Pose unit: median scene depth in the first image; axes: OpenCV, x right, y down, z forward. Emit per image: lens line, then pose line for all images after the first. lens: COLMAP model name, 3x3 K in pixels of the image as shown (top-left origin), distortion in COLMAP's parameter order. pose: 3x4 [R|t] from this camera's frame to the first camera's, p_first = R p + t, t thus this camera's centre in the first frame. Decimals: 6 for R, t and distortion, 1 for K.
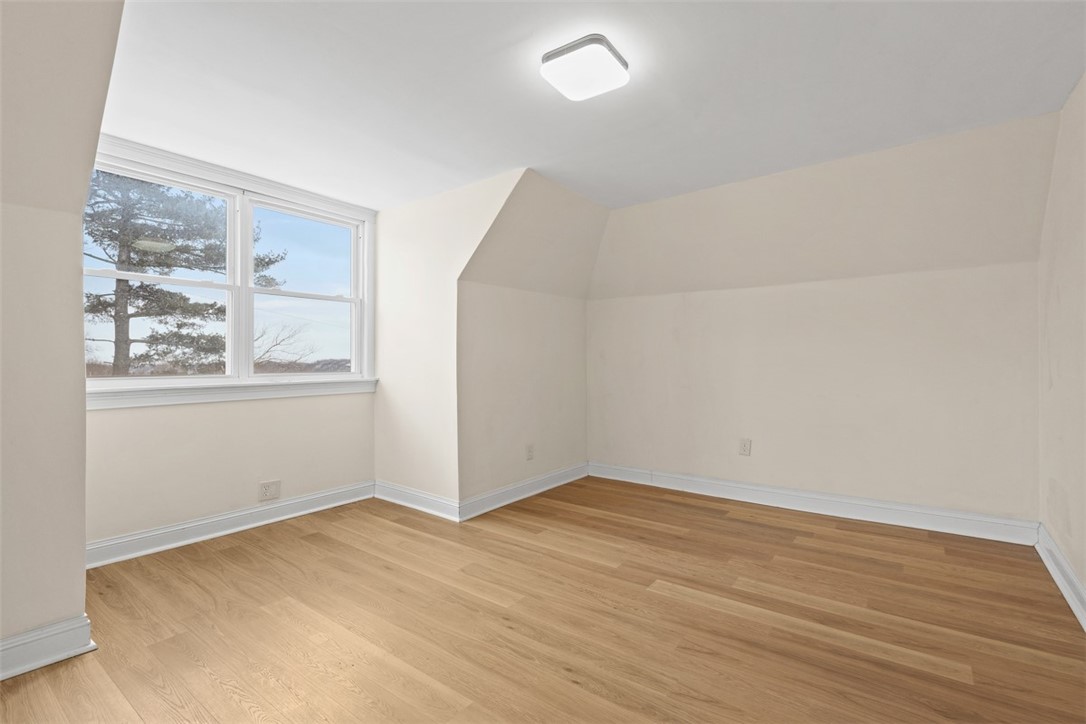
lens RADIAL K [[492.5, 0, 549.7], [0, 492.5, 362.9], [0, 0, 1]] dist [0.015217, -0.000264]
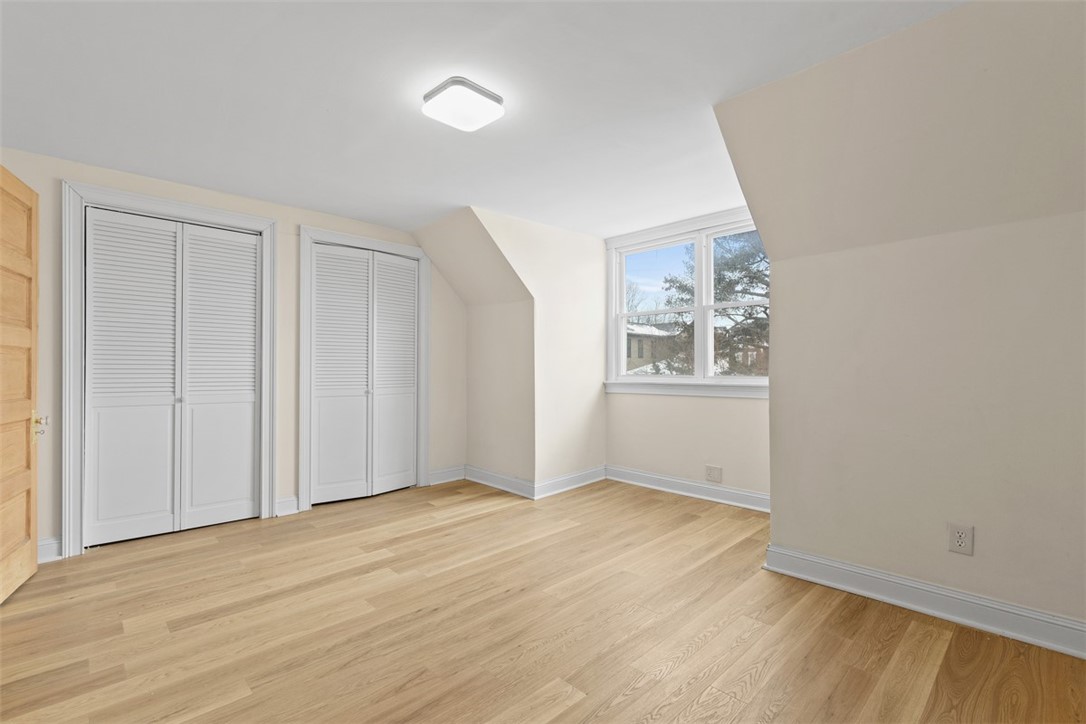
lens RADIAL K [[492.5, 0, 549.7], [0, 492.5, 362.9], [0, 0, 1]] dist [0.015217, -0.000264]
pose [[-0.155449, -0.002499, -0.987841, 0.815269], [0.002883, 0.999991, -0.002983, -0.007818], [0.987840, -0.003311, -0.155441, 0.969062]]
